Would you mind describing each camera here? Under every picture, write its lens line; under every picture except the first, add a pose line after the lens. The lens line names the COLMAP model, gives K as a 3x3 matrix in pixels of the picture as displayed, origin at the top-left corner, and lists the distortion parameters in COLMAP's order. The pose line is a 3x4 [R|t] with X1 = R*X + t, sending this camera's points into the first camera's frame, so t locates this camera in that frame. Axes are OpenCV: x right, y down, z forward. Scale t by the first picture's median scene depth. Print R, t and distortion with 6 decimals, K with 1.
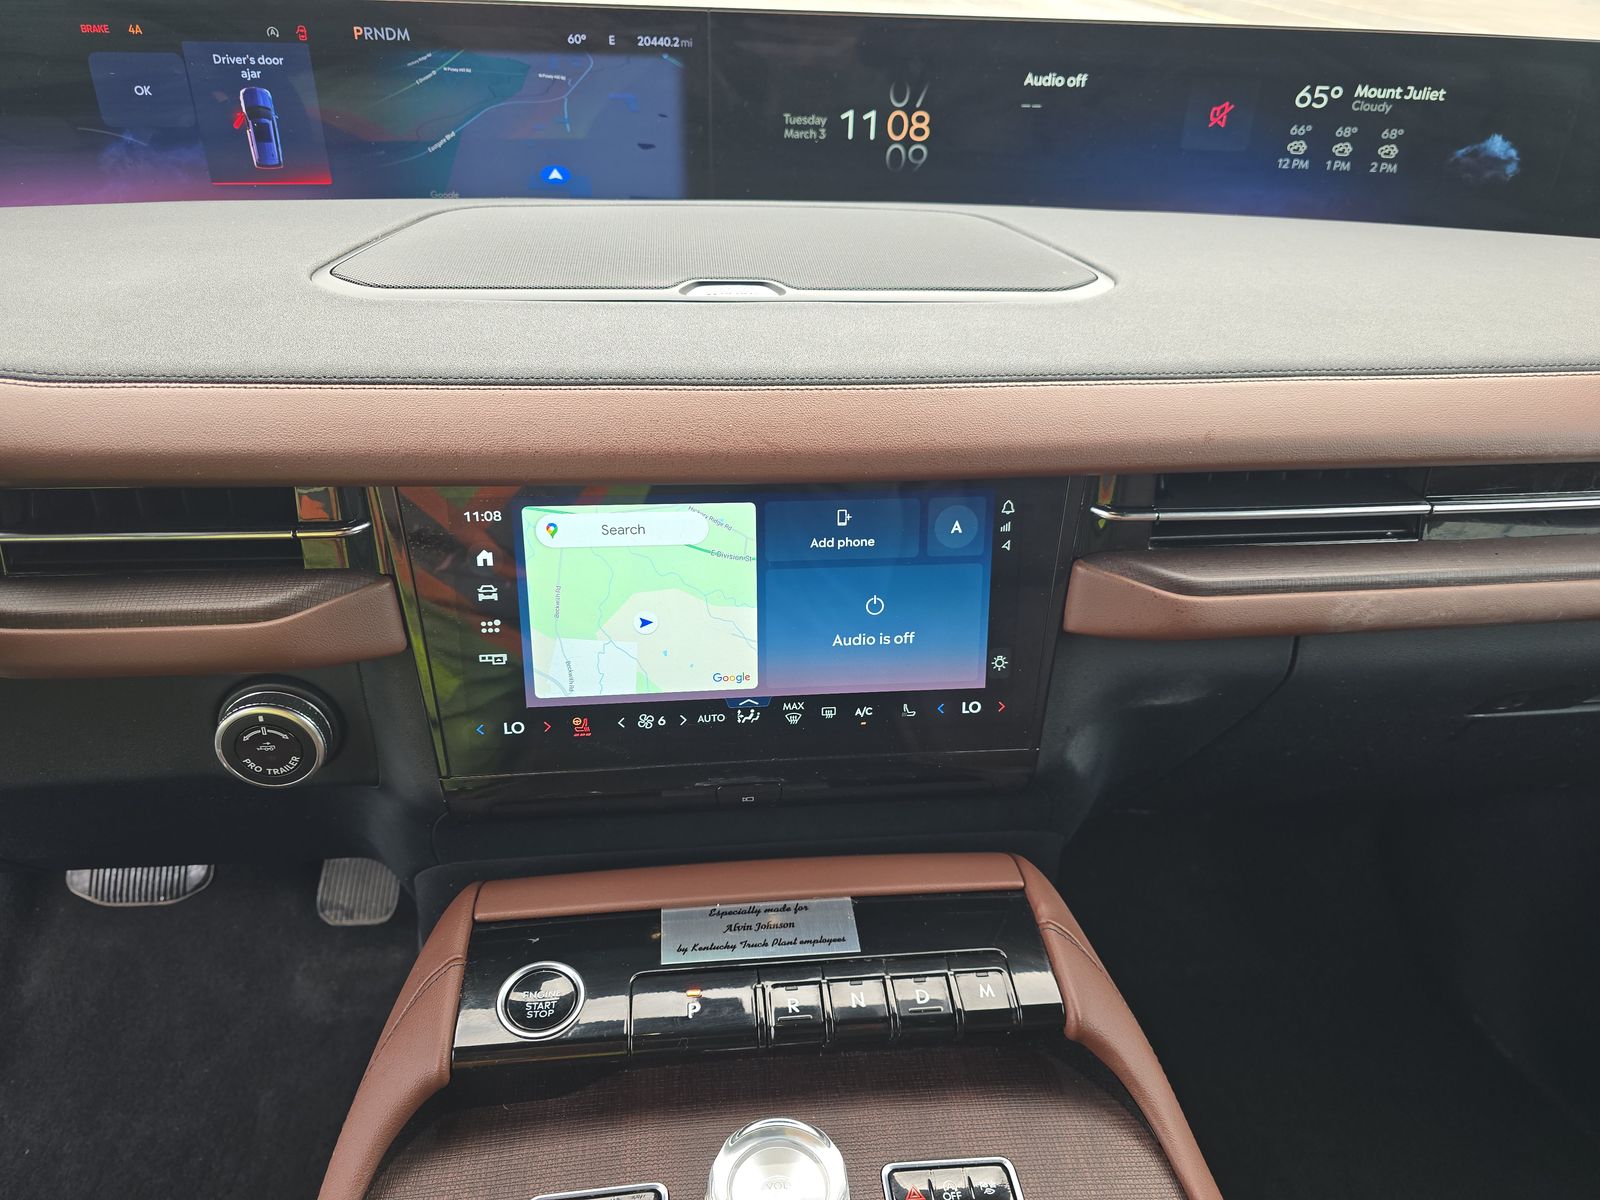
lens RADIAL K [[1074.4, 0, 799.4], [0, 1074.4, 601.1], [0, 0, 1]] dist [-0.002497, -0.010536]
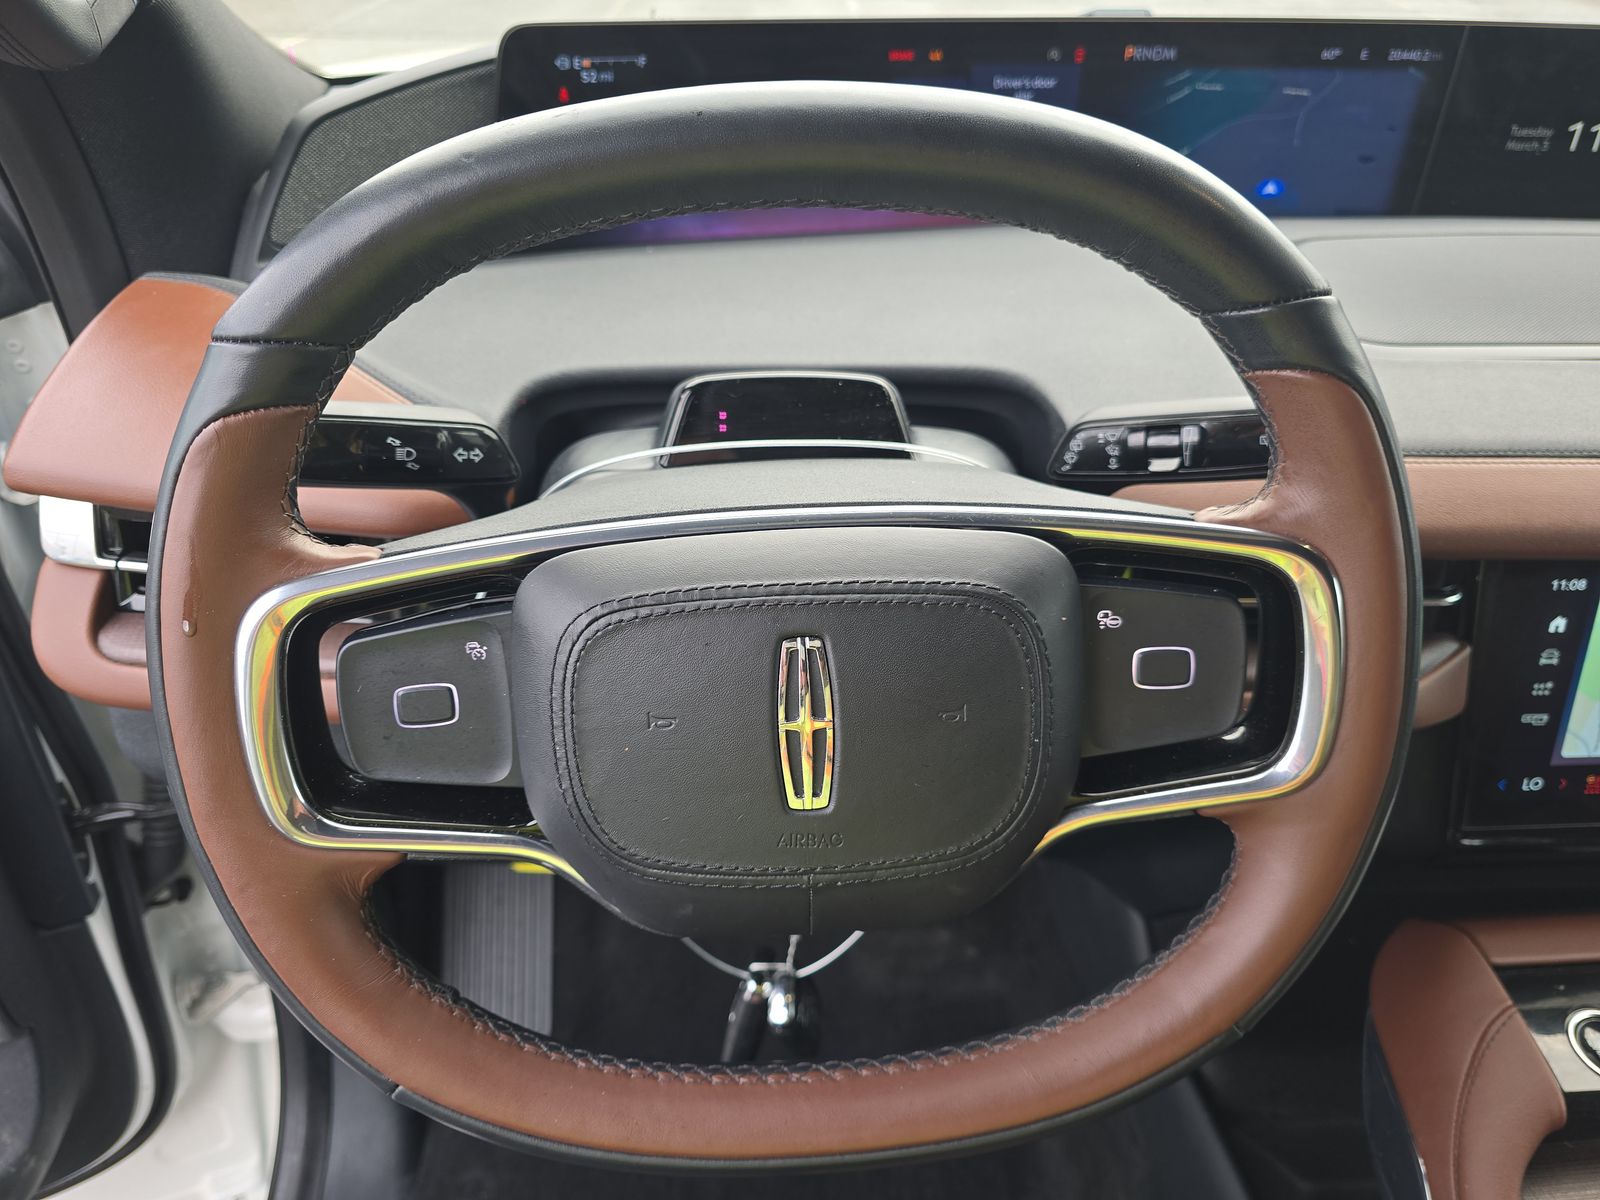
lens RADIAL K [[1074.4, 0, 799.8], [0, 1074.4, 598.8], [0, 0, 1]] dist [-0.002497, -0.010536]
pose [[0.996231, 0.024298, -0.083270, -0.615629], [-0.019644, 0.998223, 0.056265, -0.071509], [0.084489, -0.054417, 0.994937, -0.049543]]
